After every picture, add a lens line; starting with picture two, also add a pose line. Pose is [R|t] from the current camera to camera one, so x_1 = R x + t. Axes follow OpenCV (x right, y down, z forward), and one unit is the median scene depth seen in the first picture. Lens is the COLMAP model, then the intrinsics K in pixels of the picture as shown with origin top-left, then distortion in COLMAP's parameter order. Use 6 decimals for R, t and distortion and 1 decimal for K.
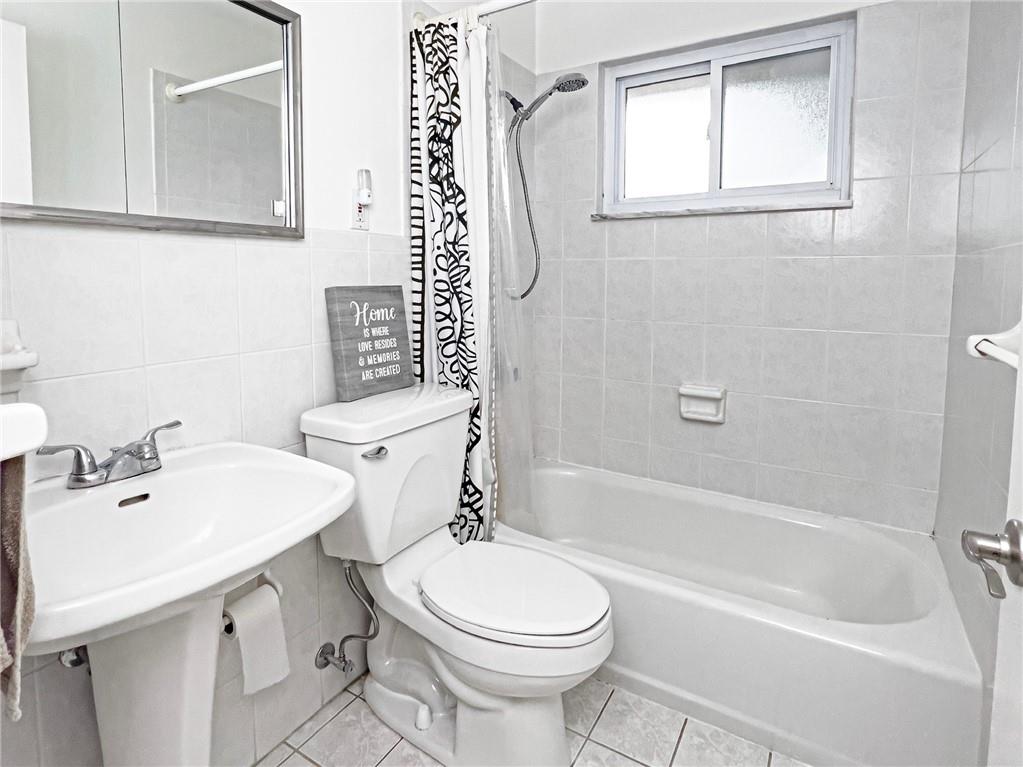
lens RADIAL K [[549.6, 0, 502.2], [0, 549.6, 381.3], [0, 0, 1]] dist [0.012349, 0.000055]
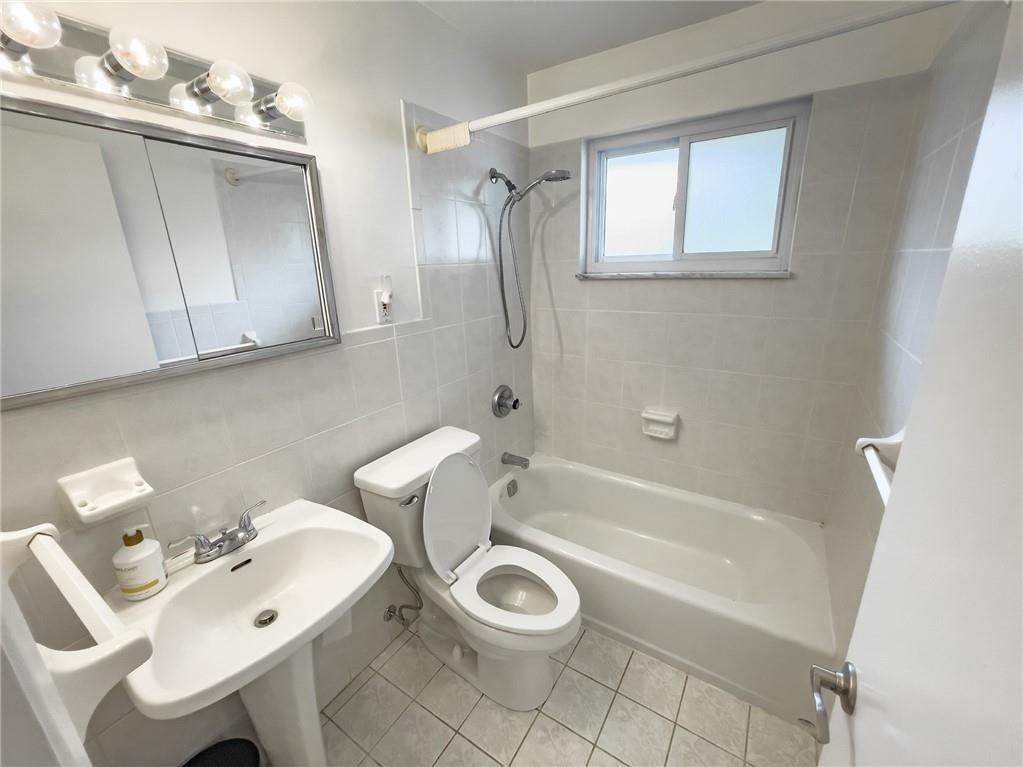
lens RADIAL K [[413.2, 0, 515.9], [0, 413.2, 379.6], [0, 0, 1]] dist [-0.002535, -0.000129]
pose [[0.999347, -0.021437, -0.029096, 0.063356], [0.027192, 0.976317, 0.214630, -0.346235], [0.023806, -0.215281, 0.976262, 0.060495]]
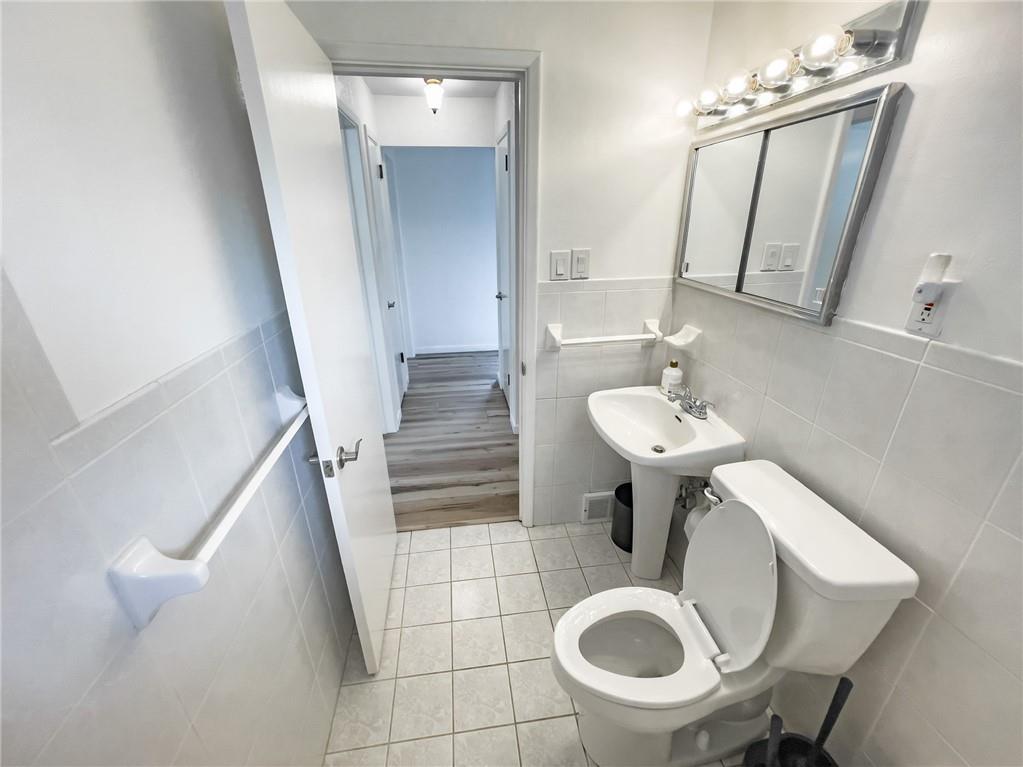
lens RADIAL K [[413.2, 0, 508.3], [0, 413.2, 386.8], [0, 0, 1]] dist [-0.002535, -0.000129]
pose [[-0.775862, 0.242020, -0.582636, 0.549412], [-0.042230, 0.901502, 0.430709, -0.436158], [0.629488, 0.358775, -0.689221, 1.108872]]
